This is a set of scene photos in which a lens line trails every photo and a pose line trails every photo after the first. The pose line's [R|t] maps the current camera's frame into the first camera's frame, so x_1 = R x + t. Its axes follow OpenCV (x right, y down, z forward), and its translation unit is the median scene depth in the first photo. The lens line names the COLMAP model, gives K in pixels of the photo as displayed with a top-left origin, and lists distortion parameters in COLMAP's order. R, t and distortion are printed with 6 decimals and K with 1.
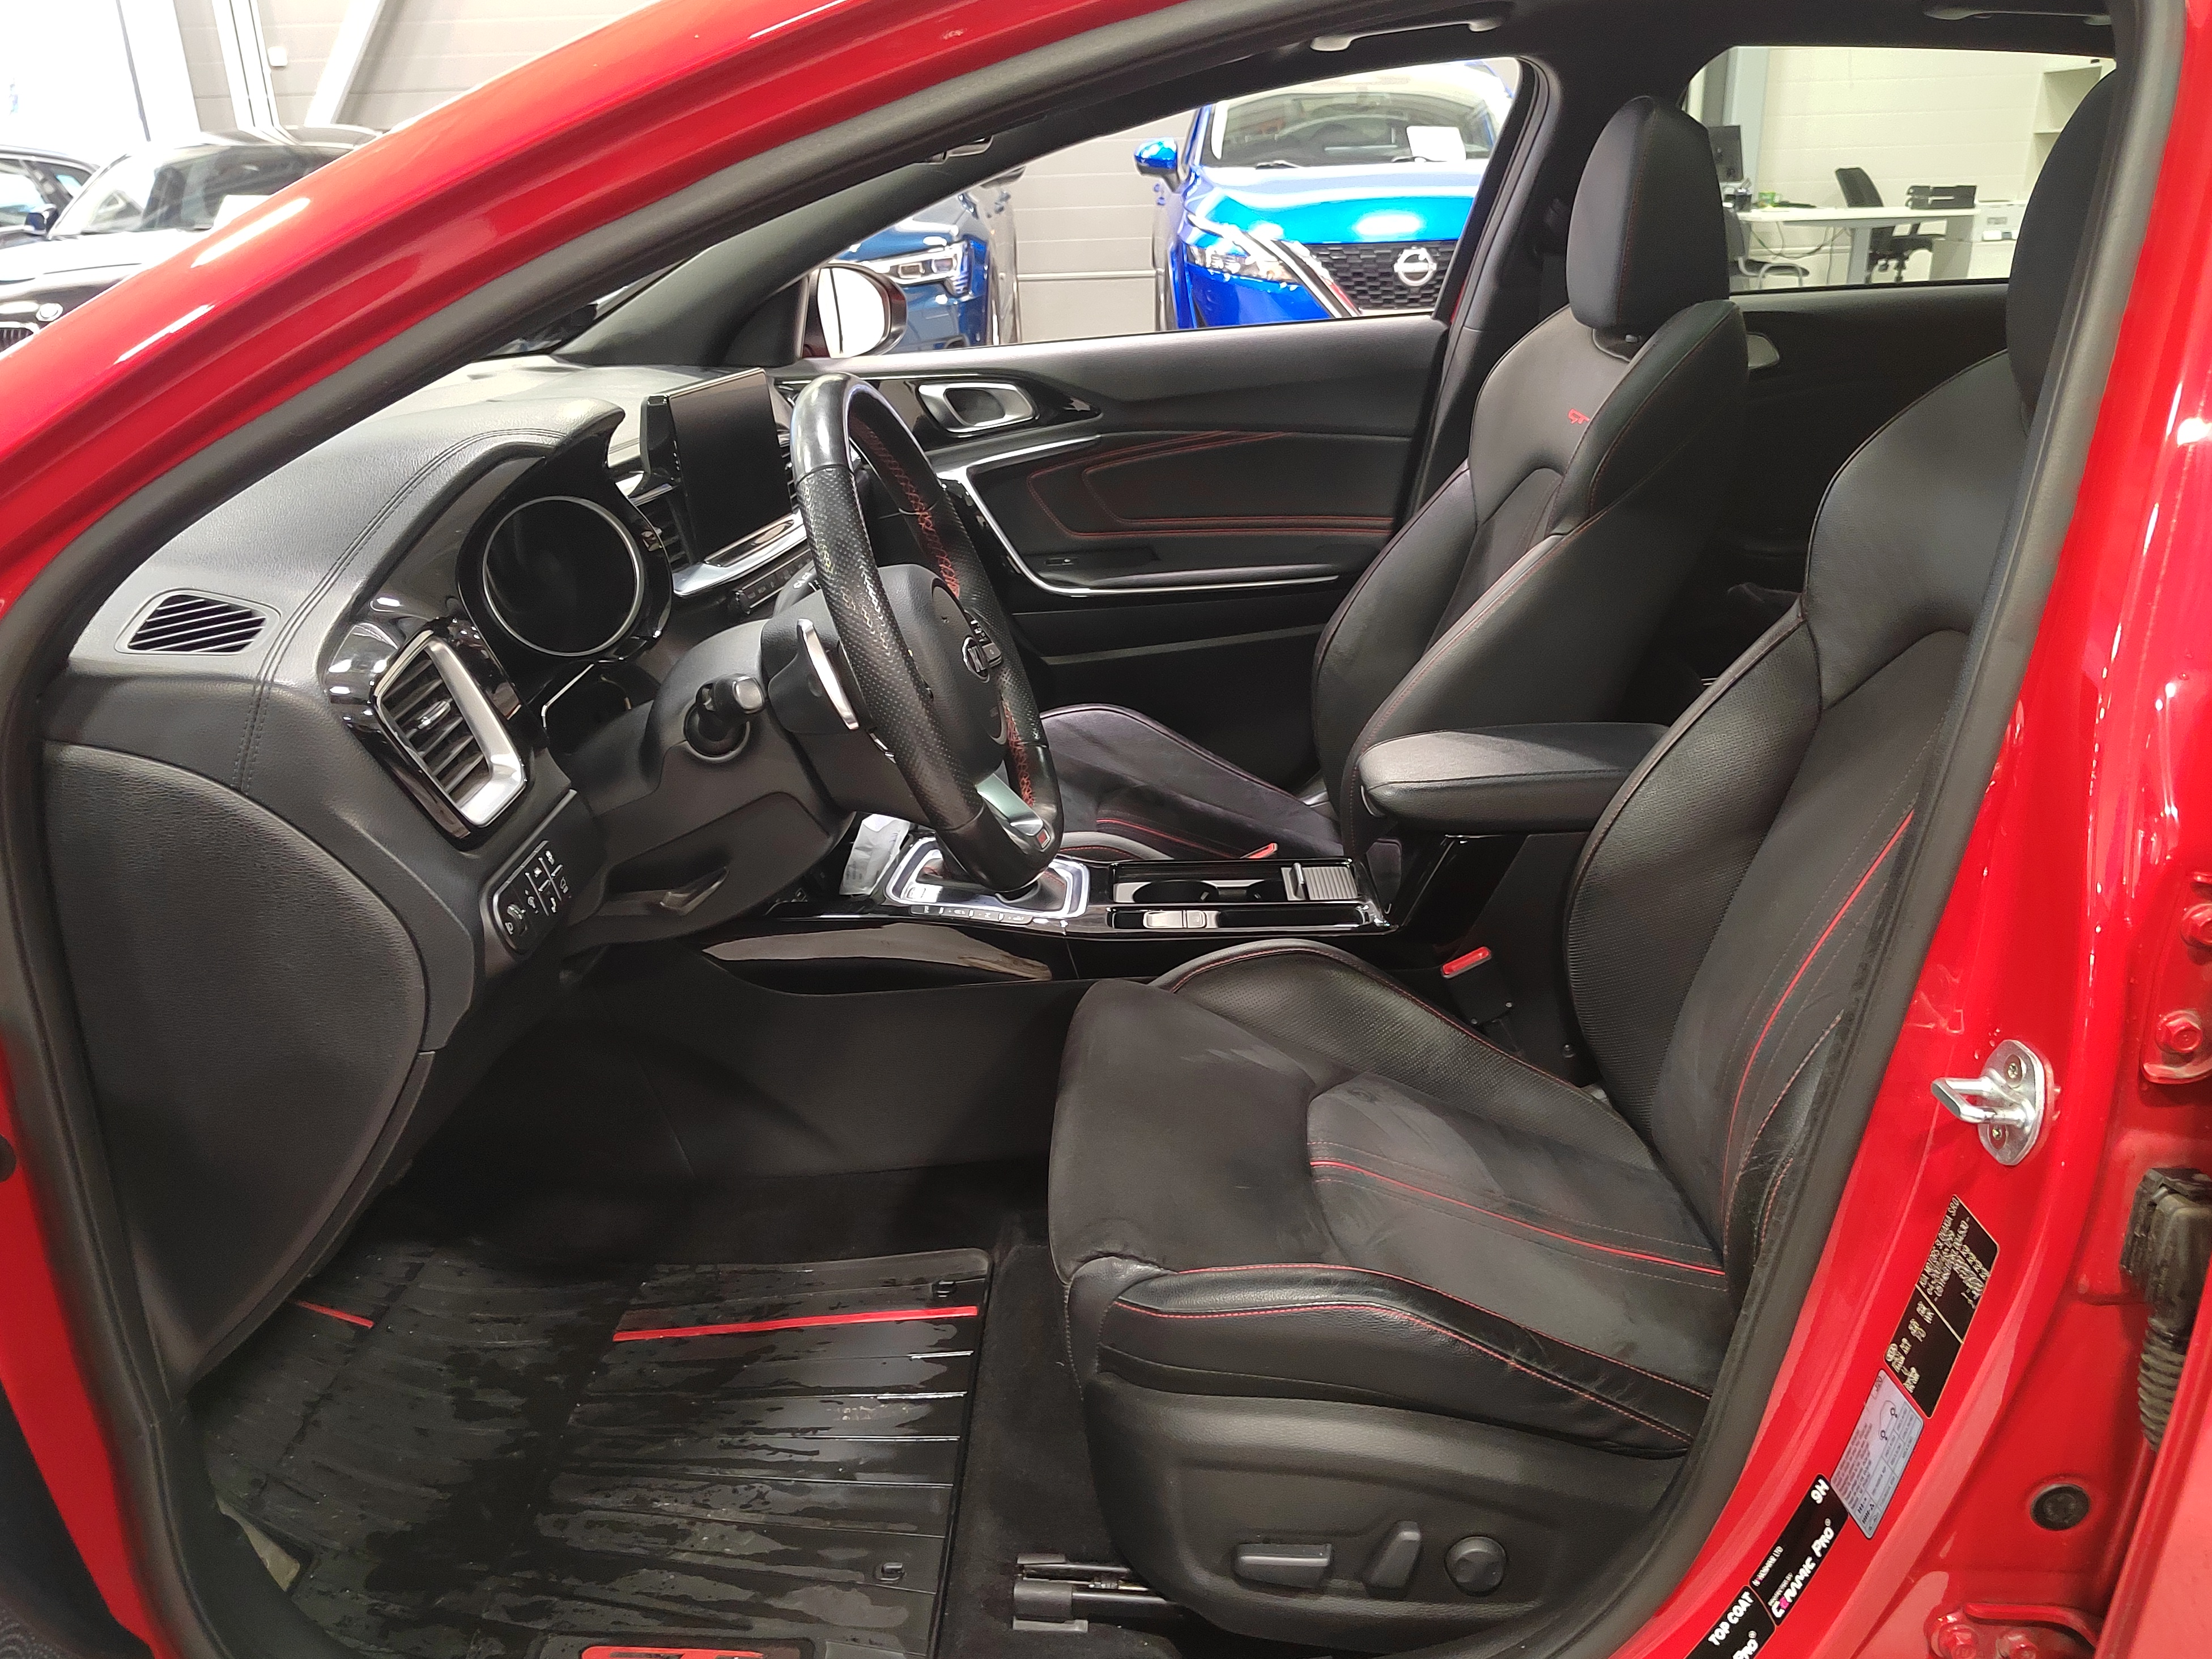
lens RADIAL K [[1637.0, 0, 1096.0], [0, 1637.0, 850.7], [0, 0, 1]] dist [0.007313, -0.057450]
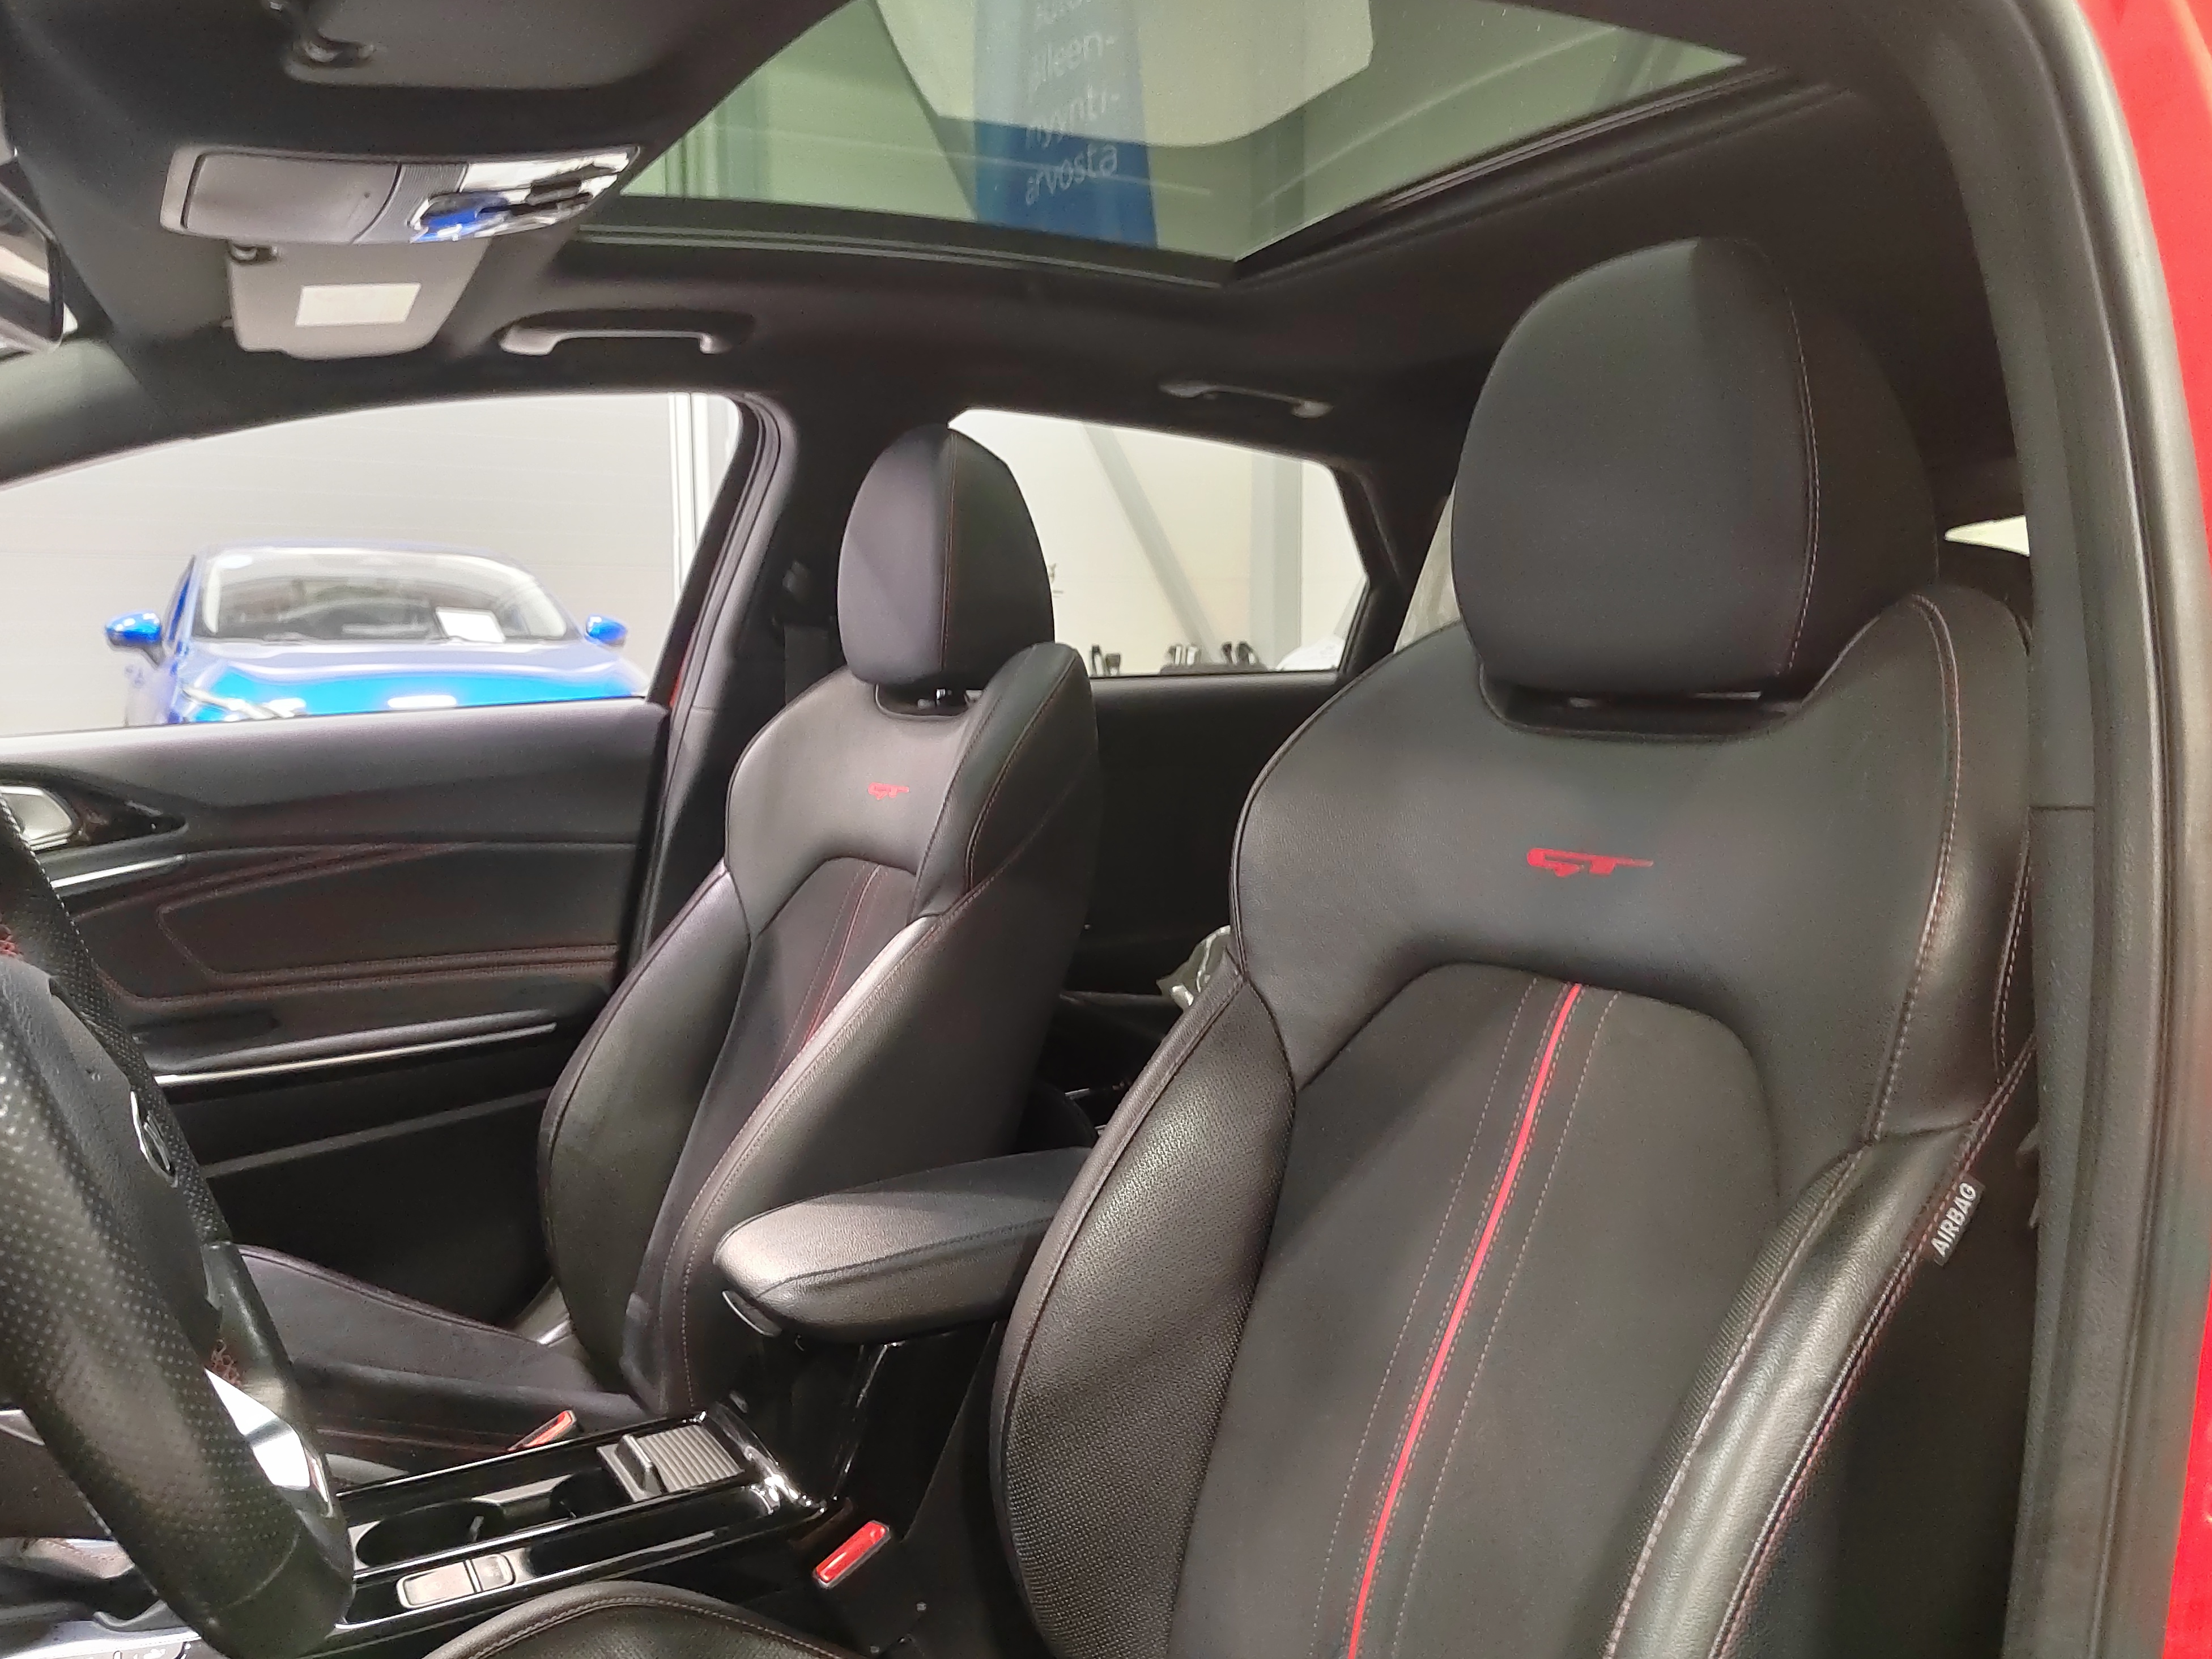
lens RADIAL K [[1637.0, 0, 1096.0], [0, 1637.0, 850.7], [0, 0, 1]] dist [0.007313, -0.057450]
pose [[0.836064, -0.028238, 0.547905, -0.056004], [0.187514, 0.953241, -0.237004, -0.020166], [-0.515593, 0.300890, 0.802265, 0.256939]]
